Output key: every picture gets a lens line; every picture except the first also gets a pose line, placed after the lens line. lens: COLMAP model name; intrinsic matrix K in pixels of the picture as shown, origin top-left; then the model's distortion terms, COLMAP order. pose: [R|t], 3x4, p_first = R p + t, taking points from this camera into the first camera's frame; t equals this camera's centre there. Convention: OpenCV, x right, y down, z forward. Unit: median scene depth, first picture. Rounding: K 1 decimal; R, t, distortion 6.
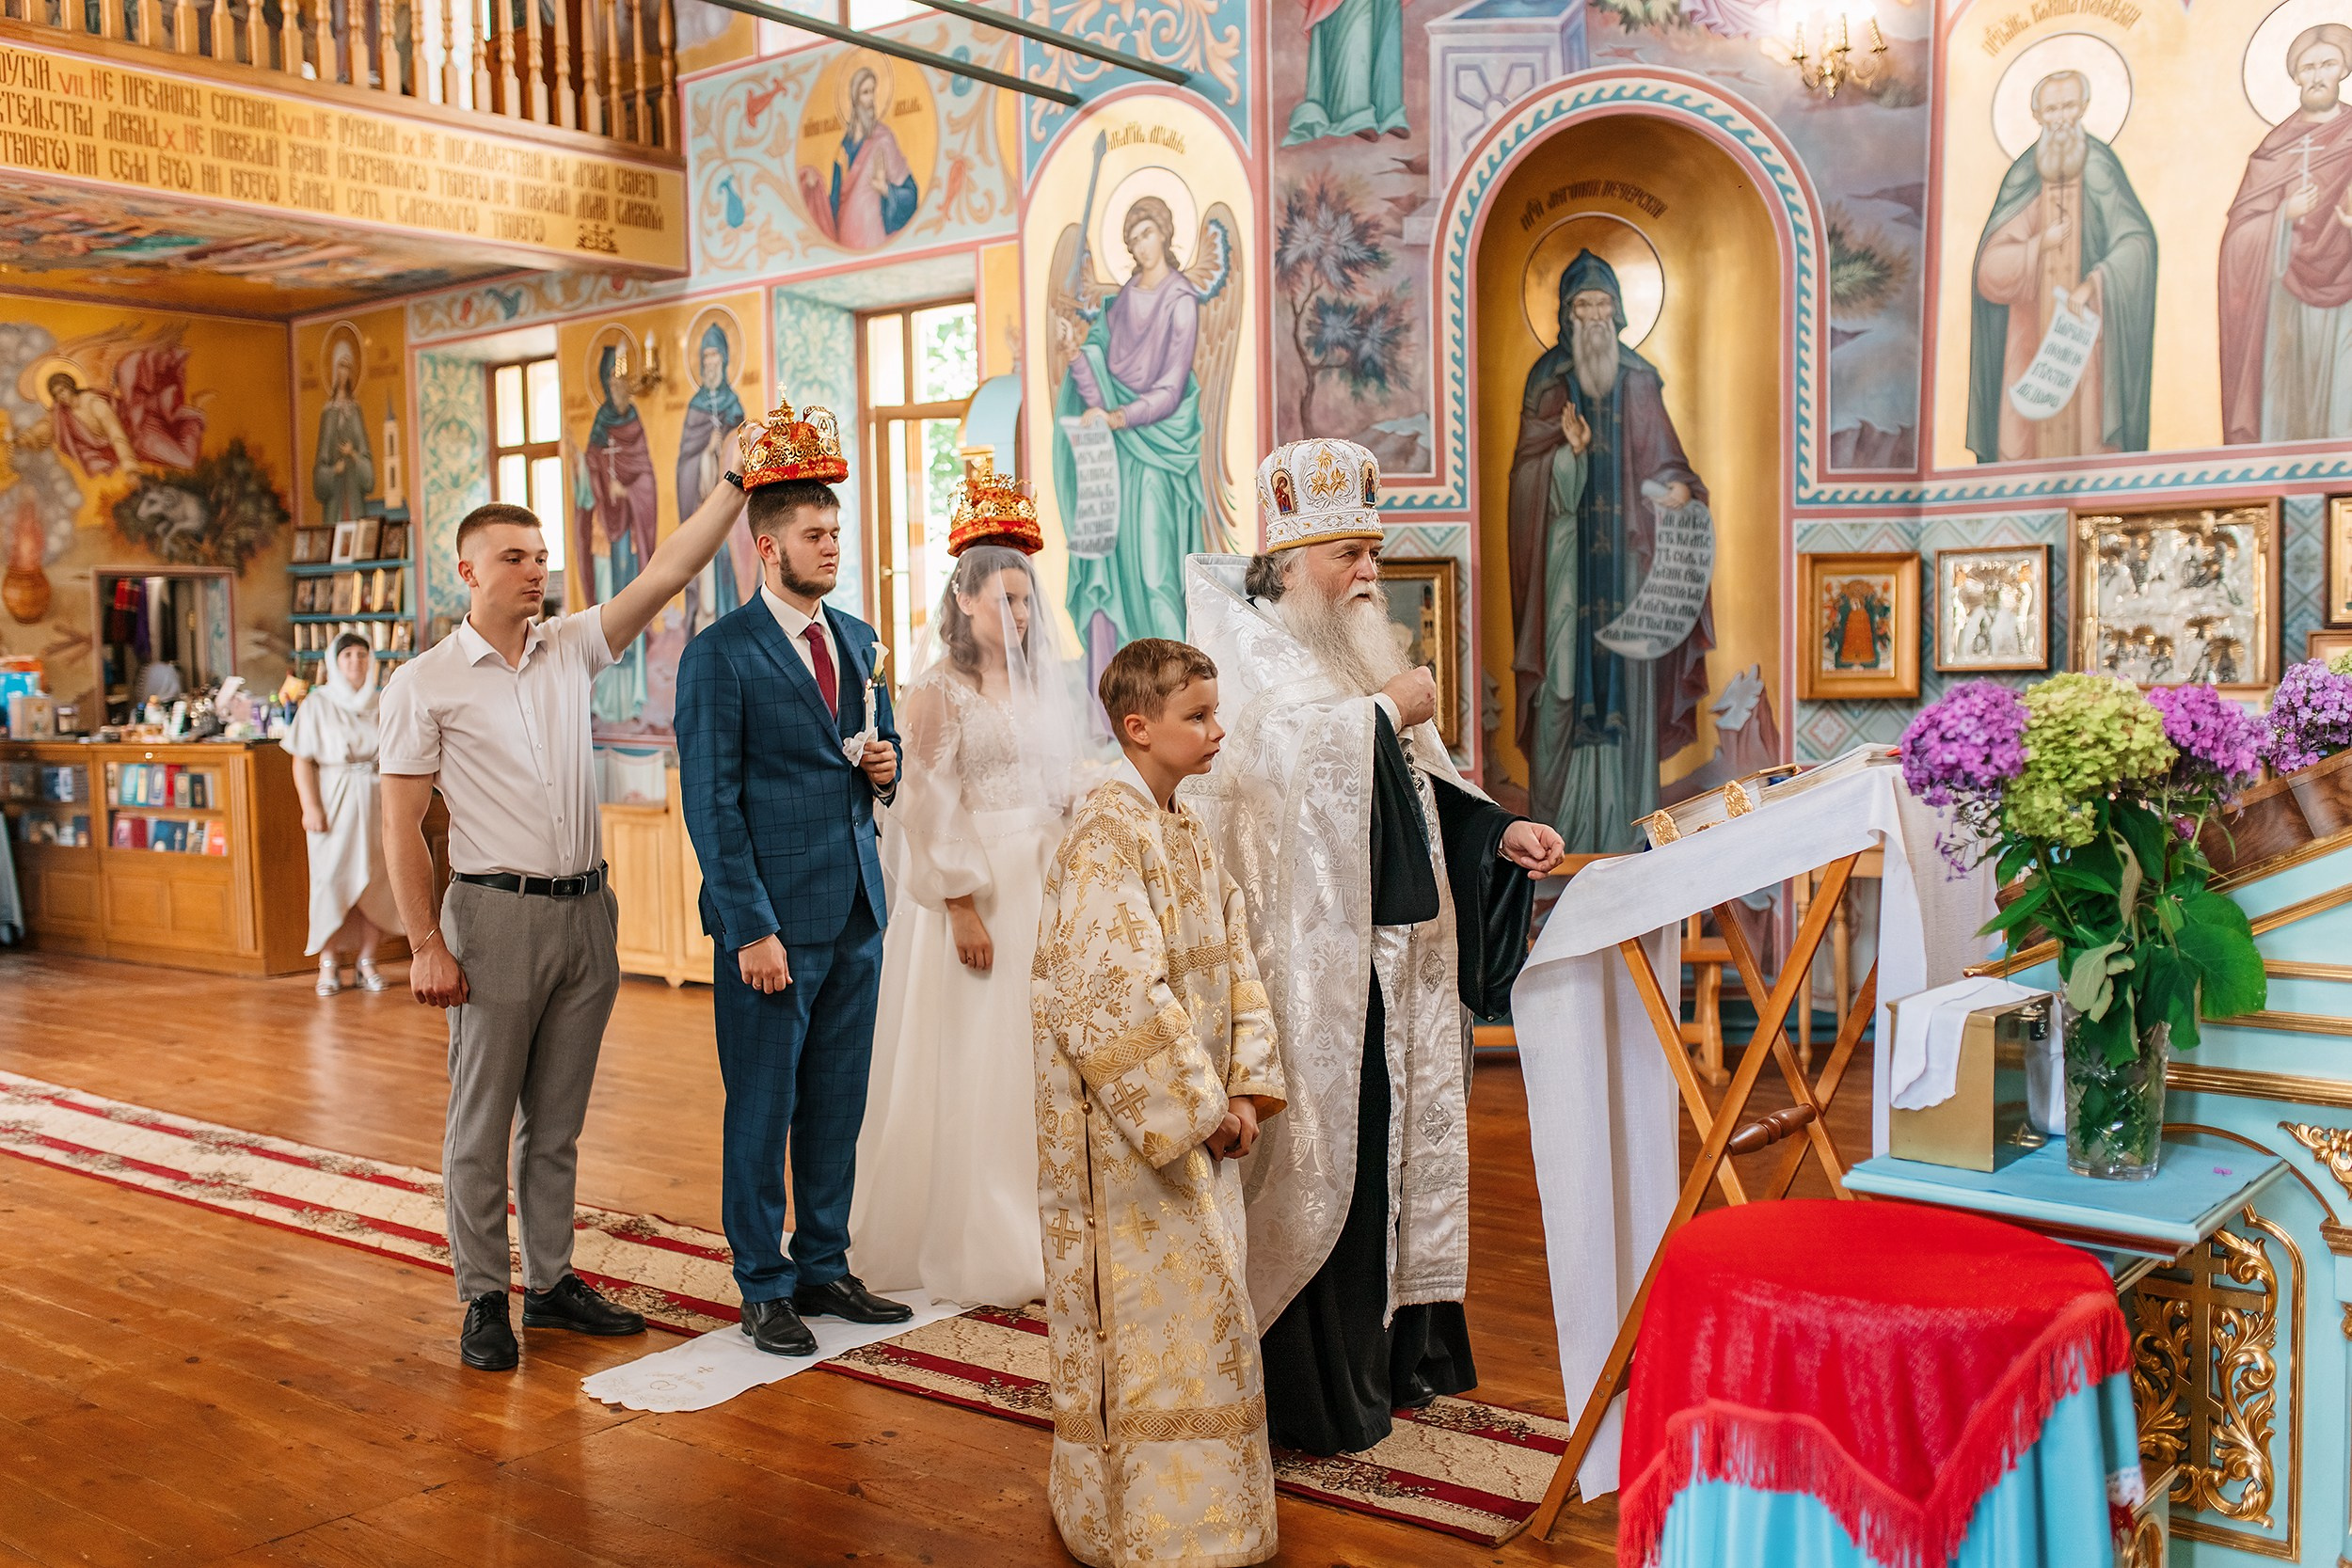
lens RADIAL K [[2320.2, 0, 1260.7], [0, 2320.2, 797.9], [0, 0, 1]] dist [-0.020547, 0.000000]
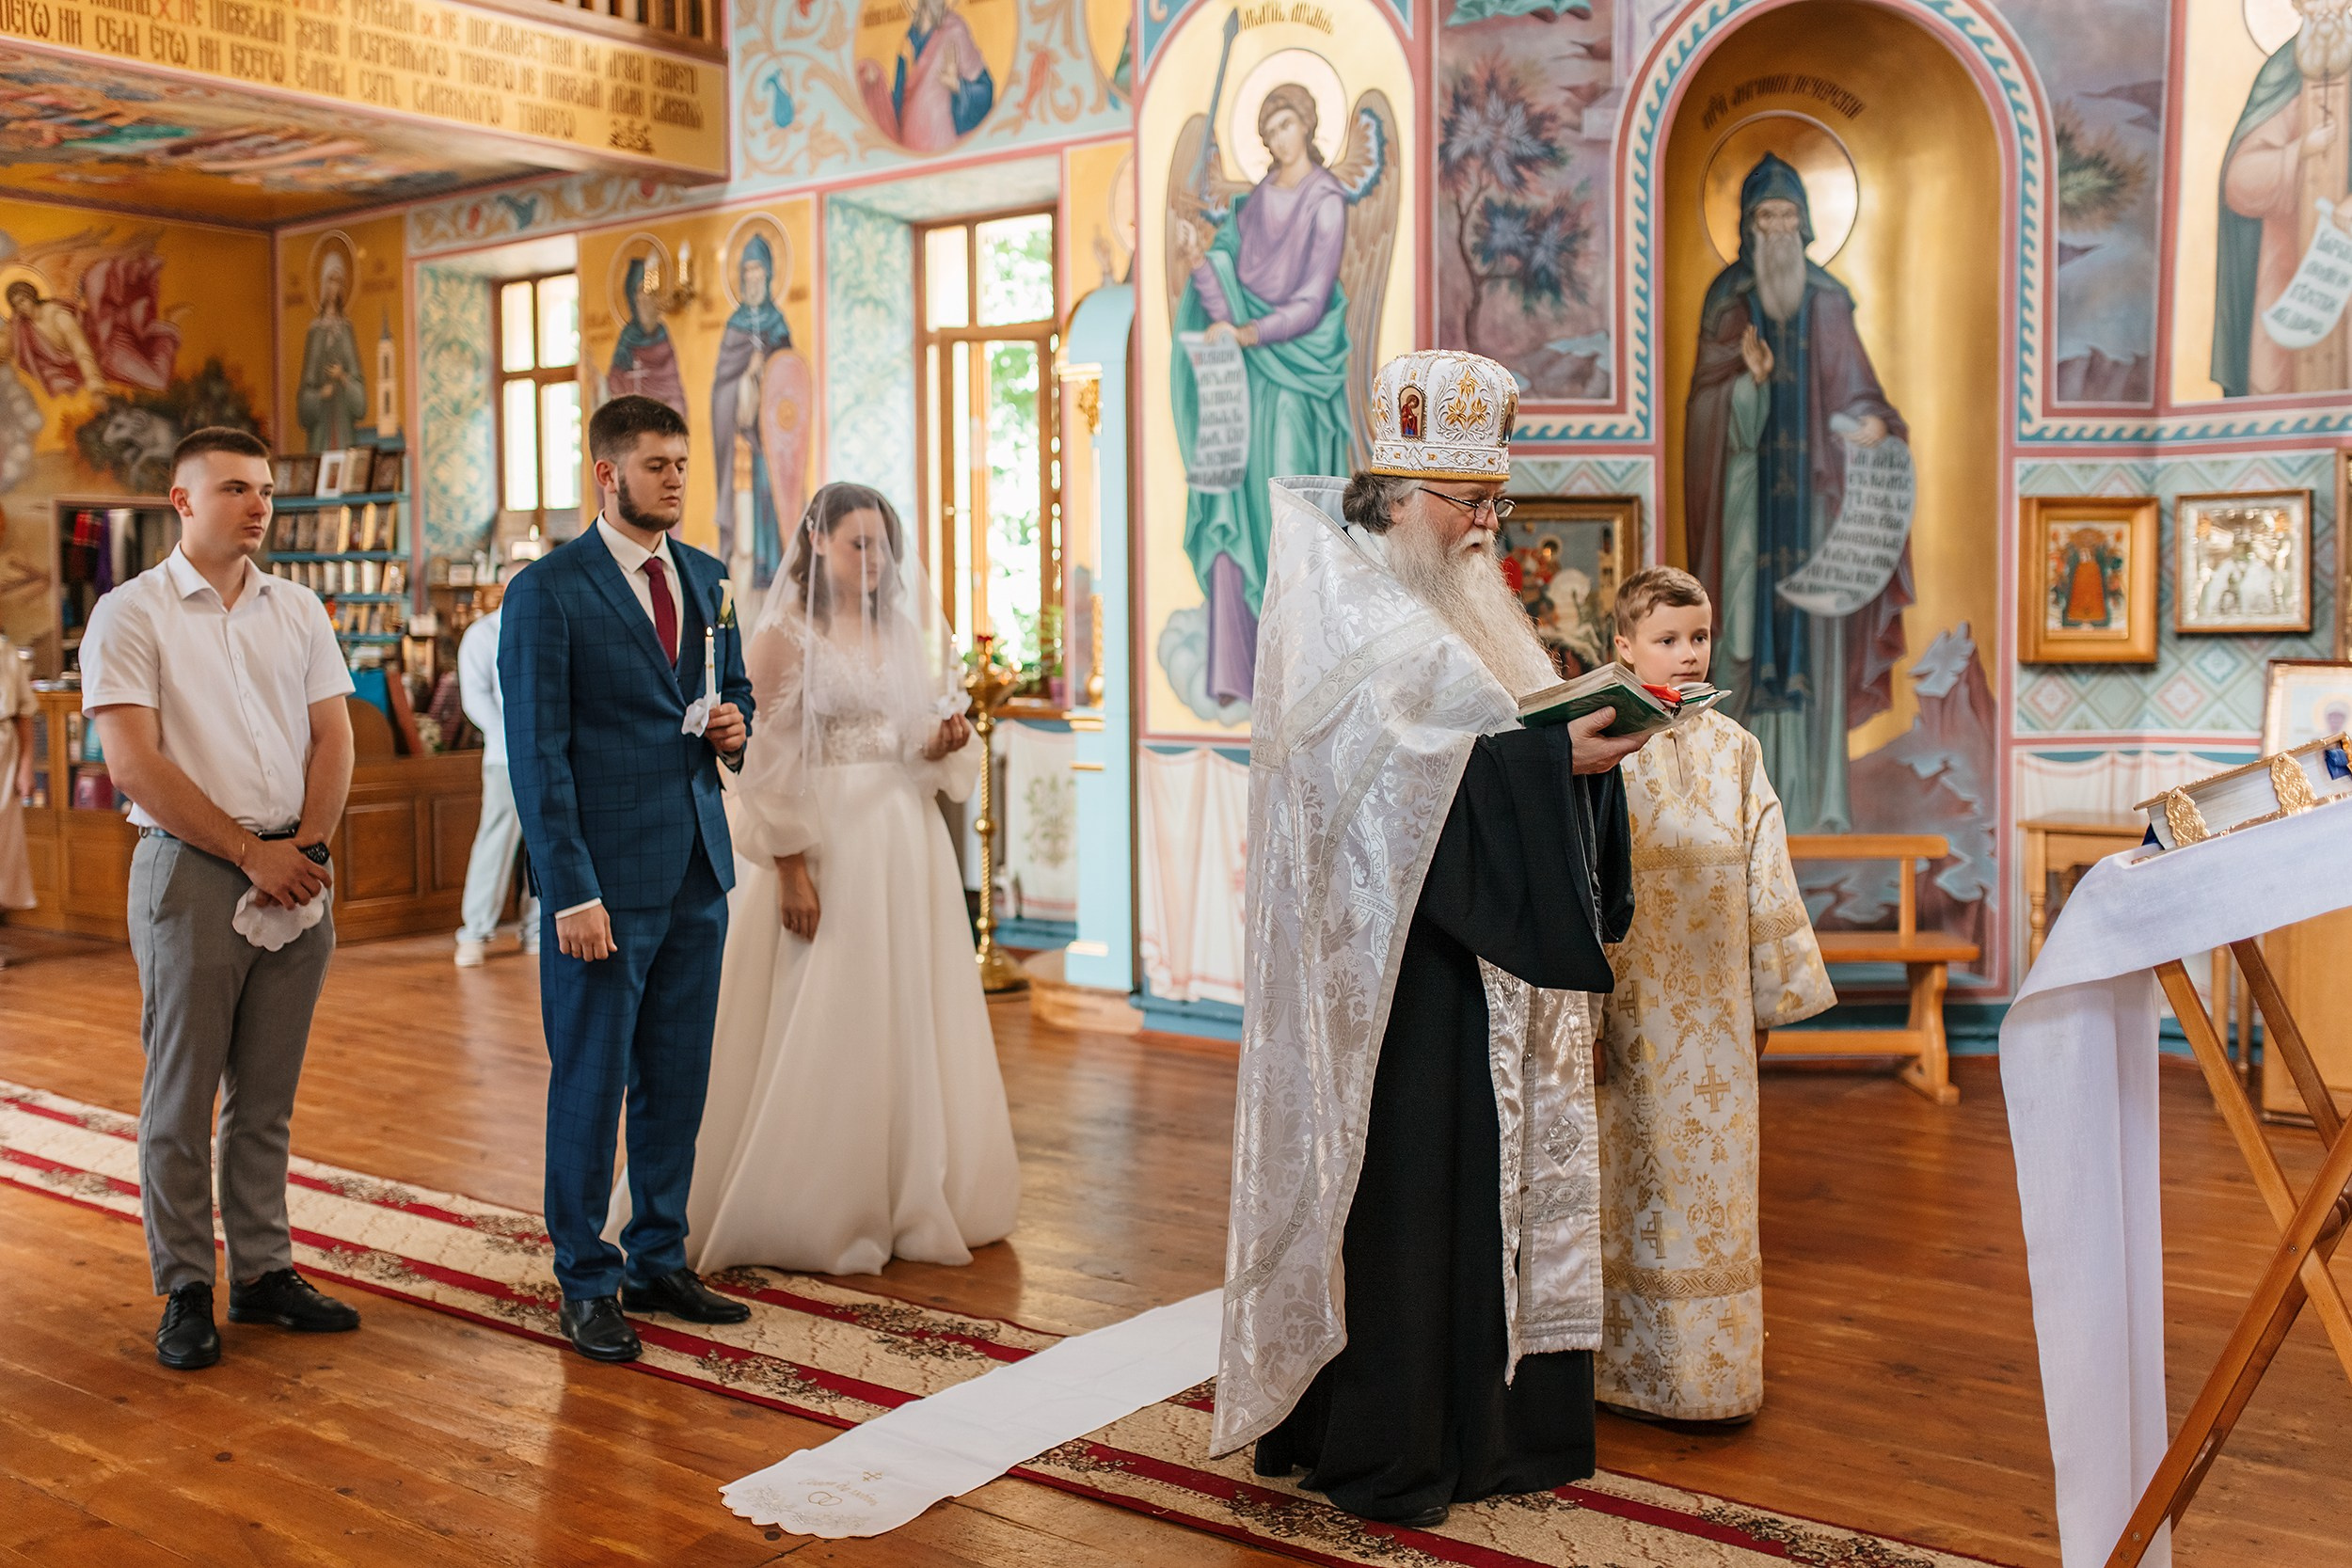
lens RADIAL K [[2365.1, 0, 1255.3], [0, 2365.1, 727.8], [0, 0, 1]] dist [-0.018481, 0.000000]
pose [[0.999834, 0.010026, 0.015197, -0.071173], [-0.009825, 0.999864, -0.013253, -0.002698], [-0.015328, 0.013101, 0.999797, 0.105387]]
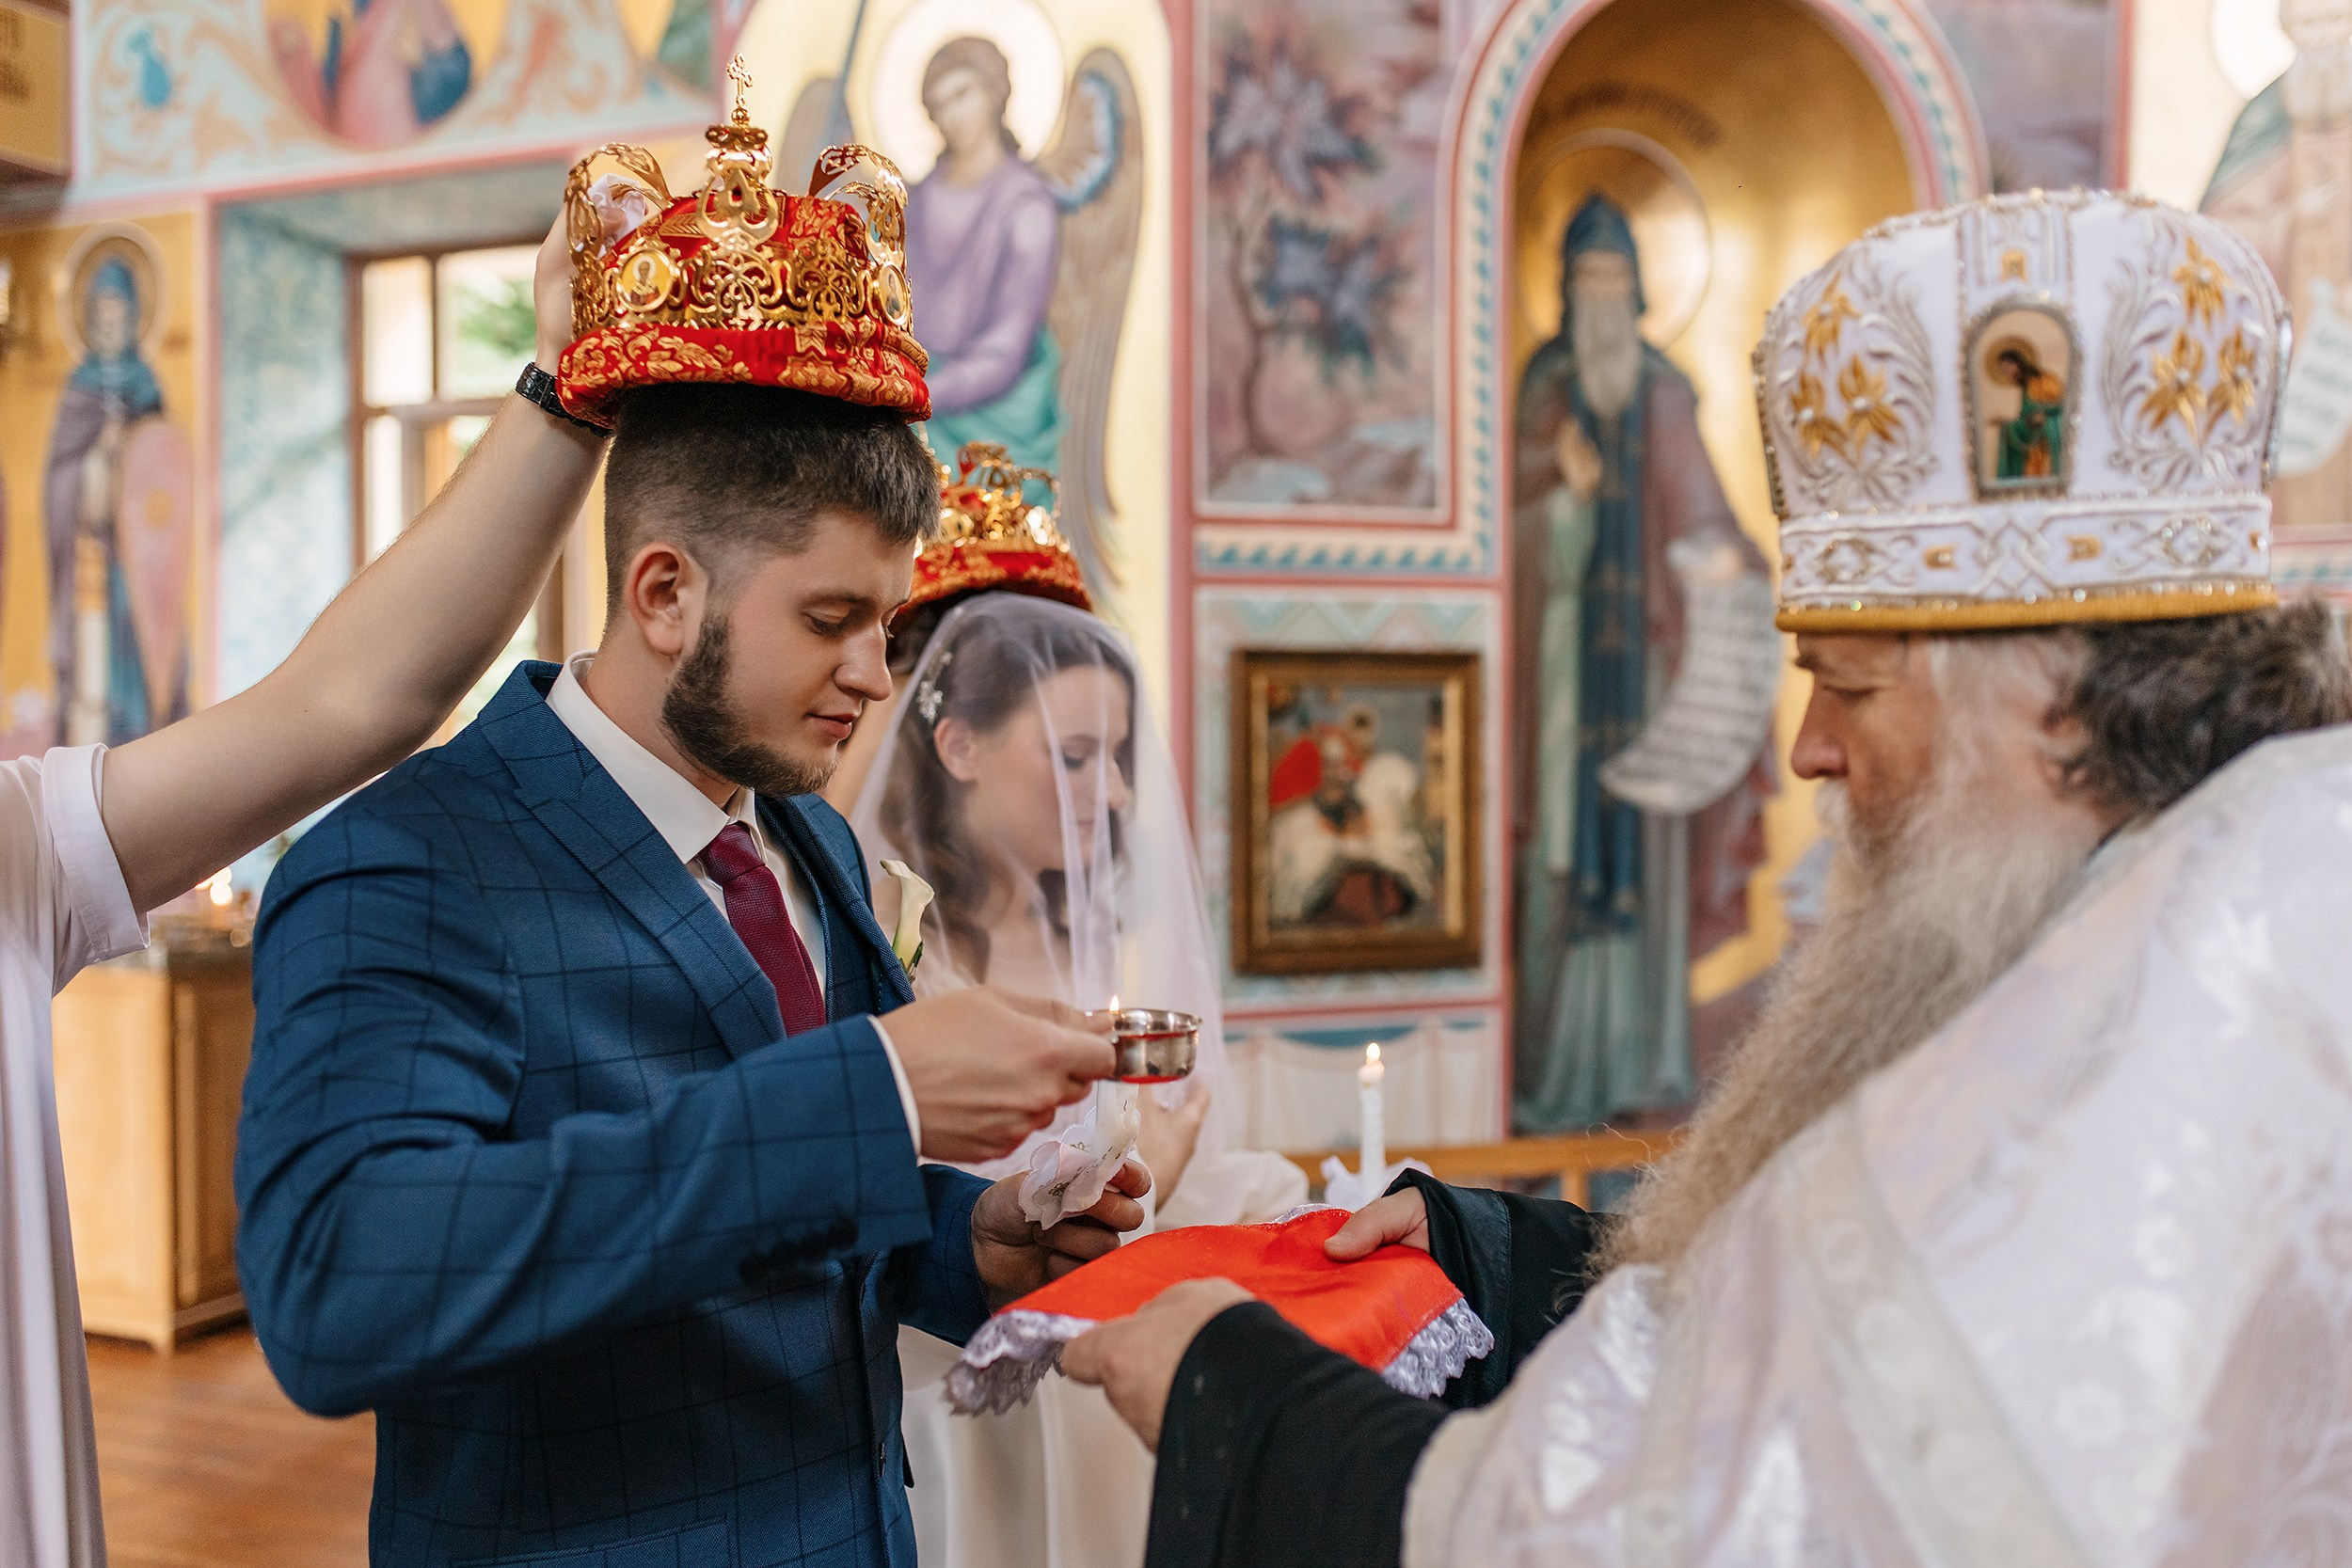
lens RADIAL K [[2320.2, 0, 1257.6], [0, 2320.2, 792.9], [0, 0, 1]] dist [-0.020547, 0.000000]
pose [[0.964748, 0.010450, 0.262966, -0.128956], [0.001831, 0.998921, -0.046414, -0.036761], [-0.263168, 0.045259, 0.963688, 0.412769]]
